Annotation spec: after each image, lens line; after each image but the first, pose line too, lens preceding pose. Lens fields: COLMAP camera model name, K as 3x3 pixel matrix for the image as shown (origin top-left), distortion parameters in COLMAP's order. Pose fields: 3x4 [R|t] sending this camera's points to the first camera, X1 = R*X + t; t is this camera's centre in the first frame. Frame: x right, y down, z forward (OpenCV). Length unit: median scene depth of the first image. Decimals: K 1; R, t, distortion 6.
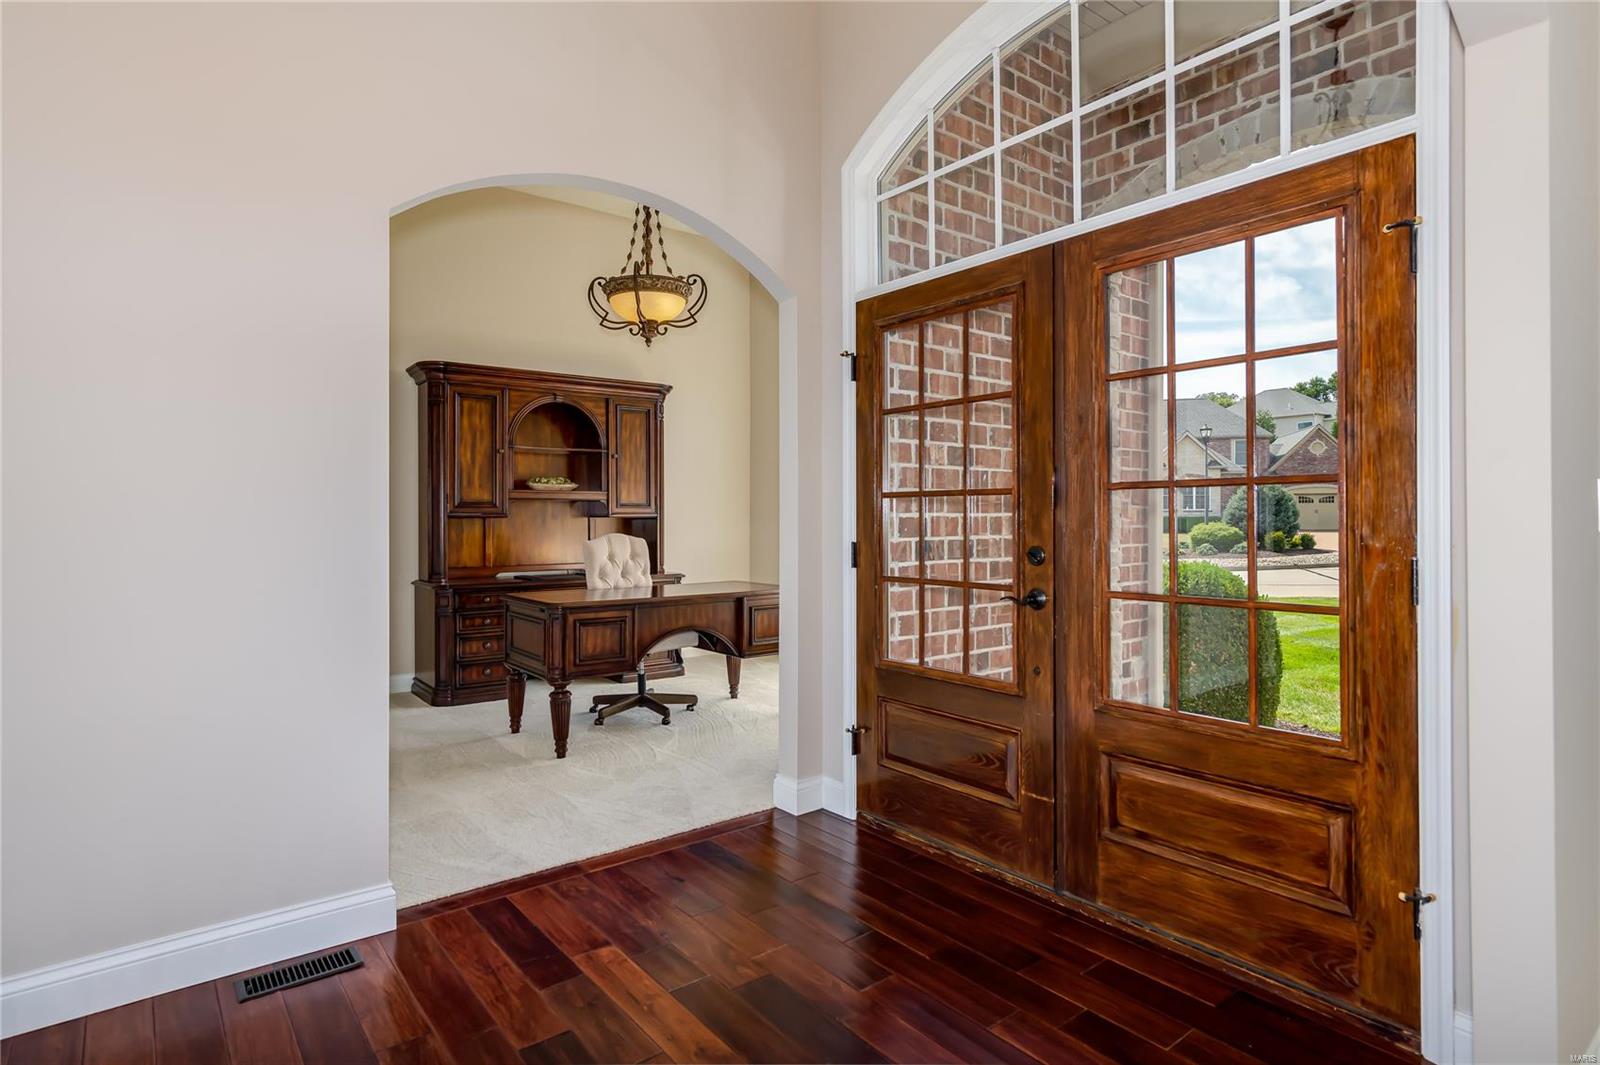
lens RADIAL K [[865.1, 0, 814.3], [0, 865.1, 524.4], [0, 0, 1]] dist [0.007926, -0.001383]
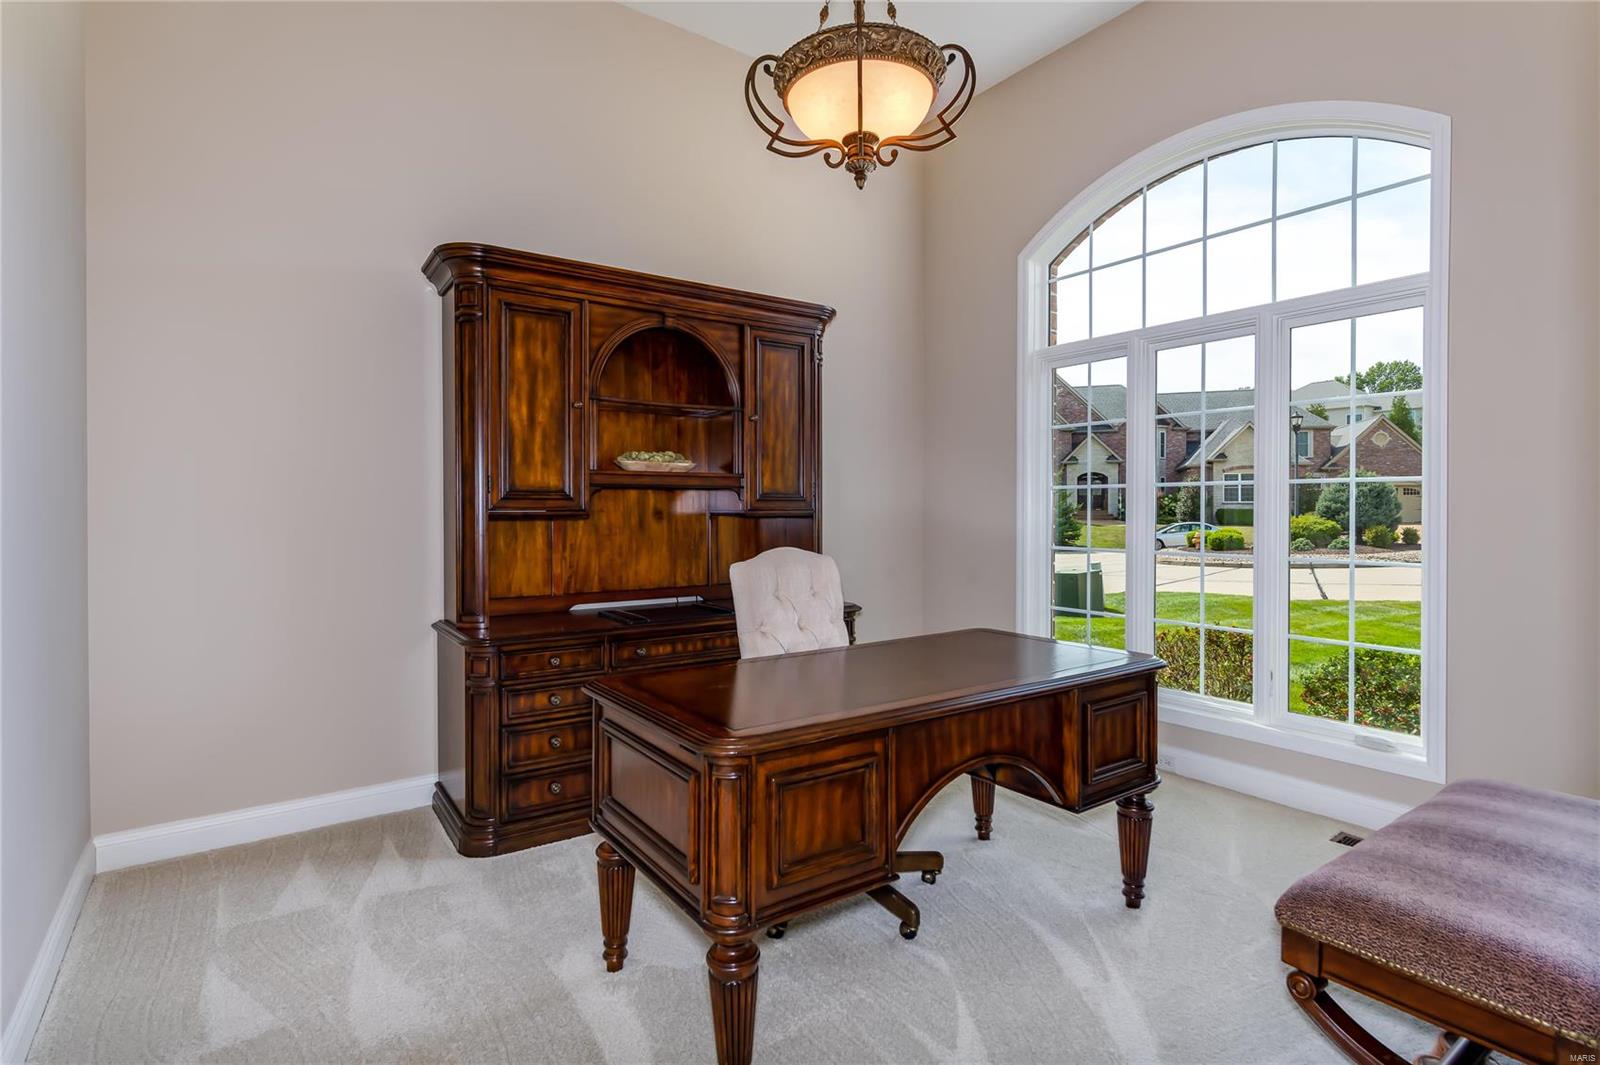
lens RADIAL K [[795.0, 0, 788.1], [0, 795.0, 525.4], [0, 0, 1]] dist [0.006104, -0.001728]
pose [[0.997454, 0.003489, -0.071229, -0.183138], [-0.002525, 0.999904, 0.013631, -0.009903], [0.071269, -0.013417, 0.997367, 0.476515]]
